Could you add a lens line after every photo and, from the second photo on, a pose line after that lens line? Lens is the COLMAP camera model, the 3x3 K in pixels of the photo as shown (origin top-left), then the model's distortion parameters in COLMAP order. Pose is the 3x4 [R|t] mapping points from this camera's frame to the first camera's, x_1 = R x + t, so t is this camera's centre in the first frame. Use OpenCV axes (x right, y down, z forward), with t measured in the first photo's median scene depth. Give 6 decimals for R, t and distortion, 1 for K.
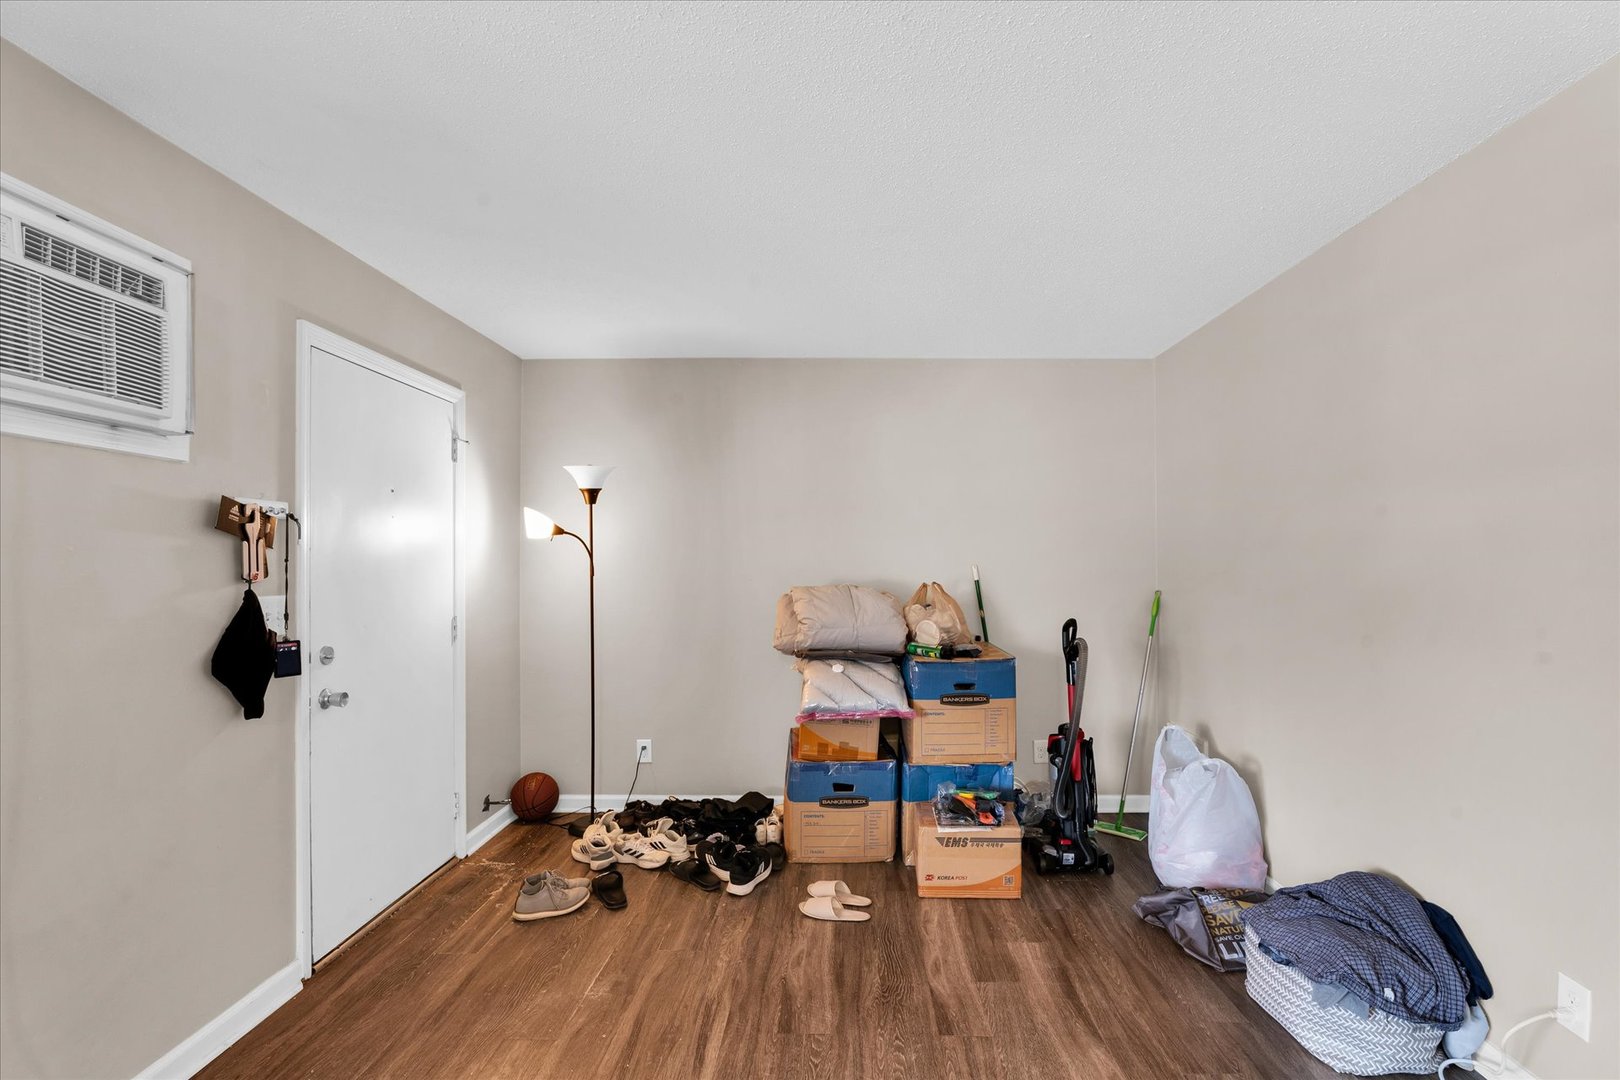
lens RADIAL K [[755.9, 0, 809.3], [0, 755.9, 557.1], [0, 0, 1]] dist [-0.011663, 0.001192]
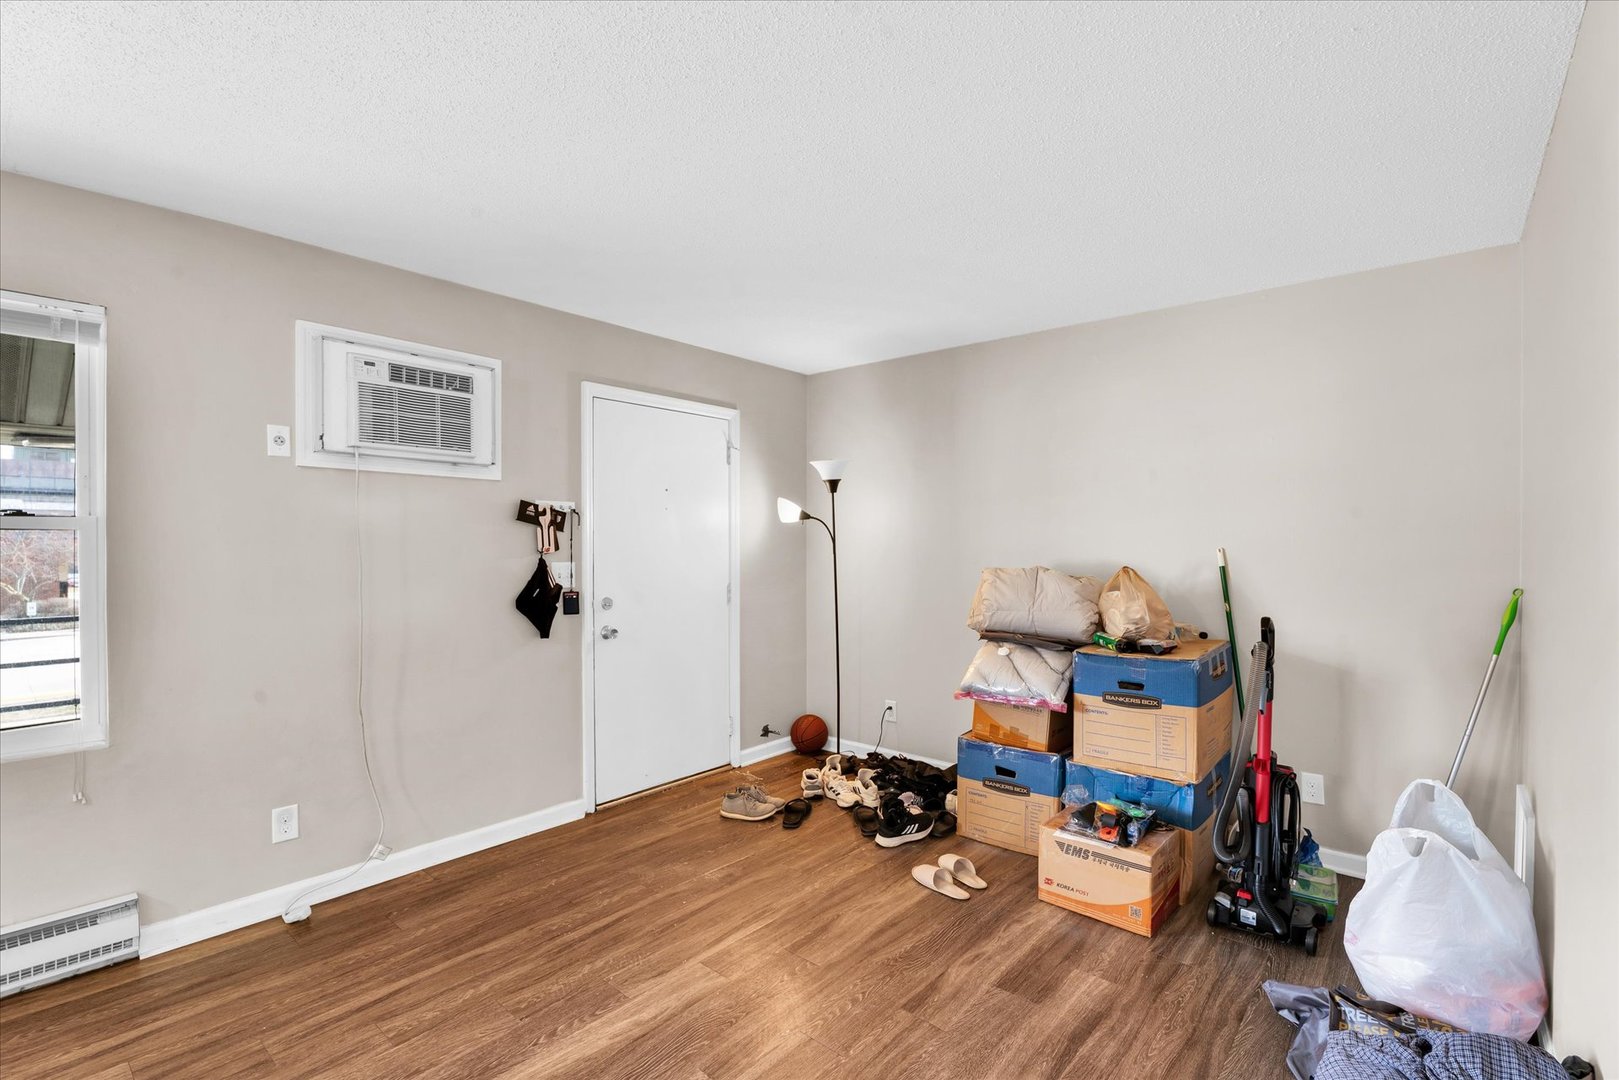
lens RADIAL K [[737.0, 0, 827.7], [0, 737.0, 554.2], [0, 0, 1]] dist [-0.004915, -0.000009]
pose [[0.768051, 0.015181, -0.640209, 0.495529], [-0.001304, 0.999754, 0.022142, 0.000159], [0.640387, -0.016171, 0.767882, 0.124559]]
